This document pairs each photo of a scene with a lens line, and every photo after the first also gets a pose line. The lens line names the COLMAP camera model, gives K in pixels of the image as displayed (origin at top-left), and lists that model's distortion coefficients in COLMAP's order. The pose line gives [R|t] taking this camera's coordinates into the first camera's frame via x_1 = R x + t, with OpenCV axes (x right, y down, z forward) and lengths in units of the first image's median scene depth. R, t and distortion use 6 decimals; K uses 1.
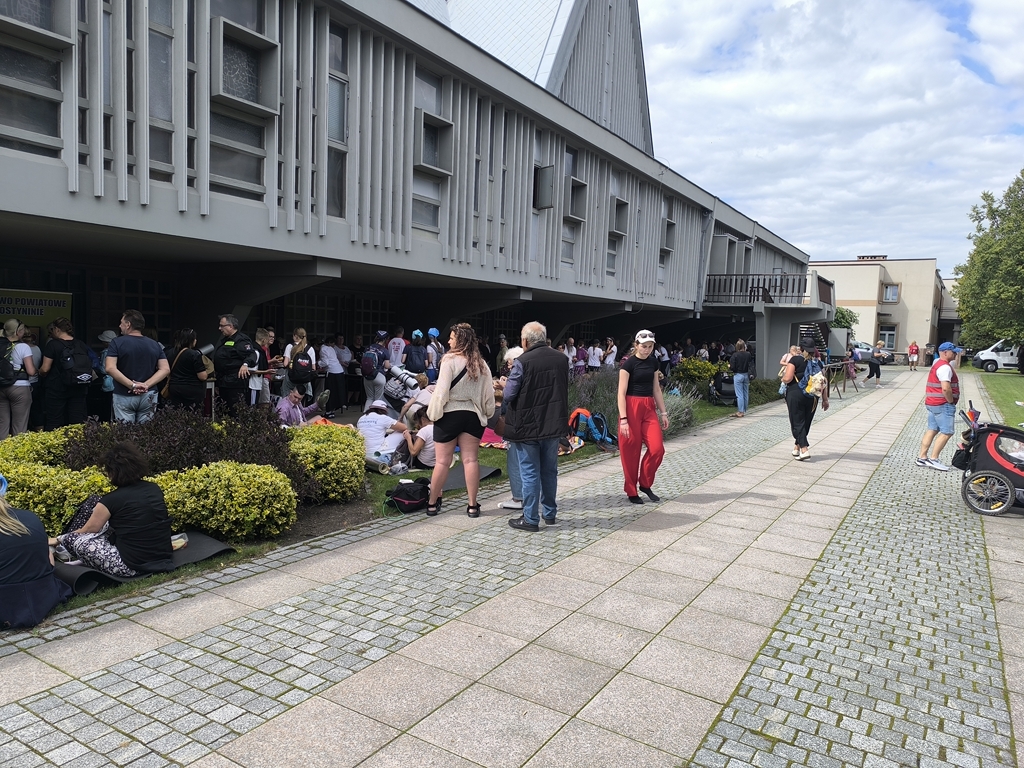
lens RADIAL K [[682.7, 0, 509.6], [0, 682.7, 384.5], [0, 0, 1]] dist [0.006067, -0.016415]
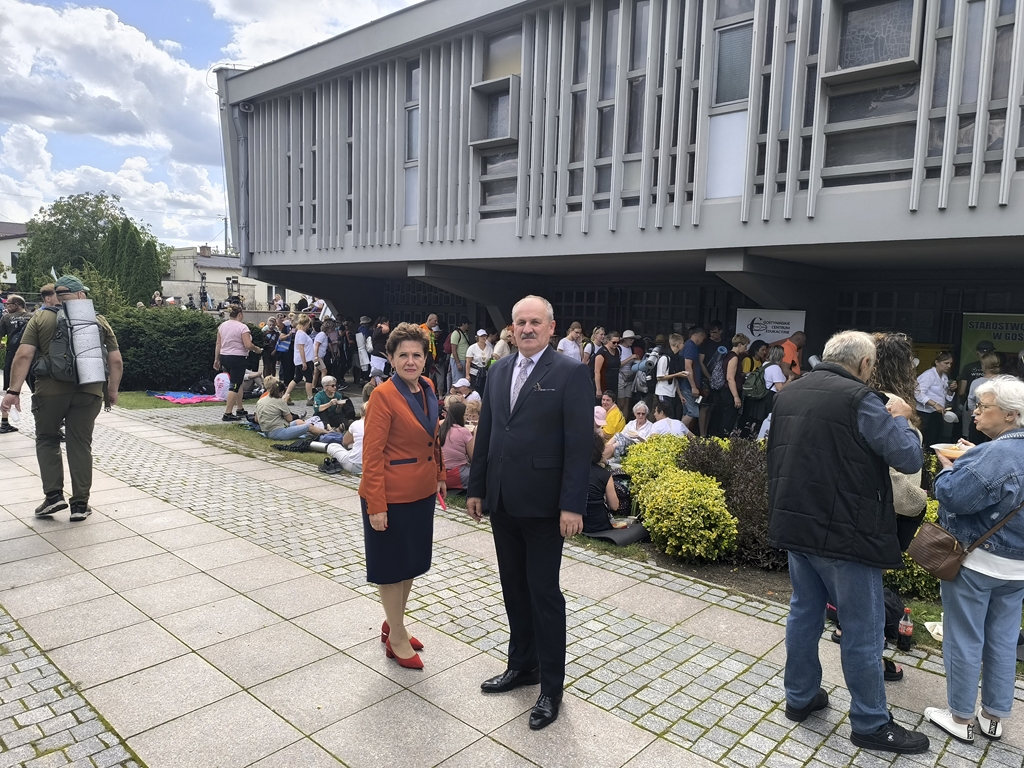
lens RADIAL K [[682.7, 0, 509.6], [0, 682.7, 384.5], [0, 0, 1]] dist [0.006067, -0.016415]
pose [[-0.136278, 0.053104, -0.989246, 0.150642], [-0.127983, 0.989251, 0.070735, -0.012133], [0.982369, 0.136246, -0.128016, 0.219503]]
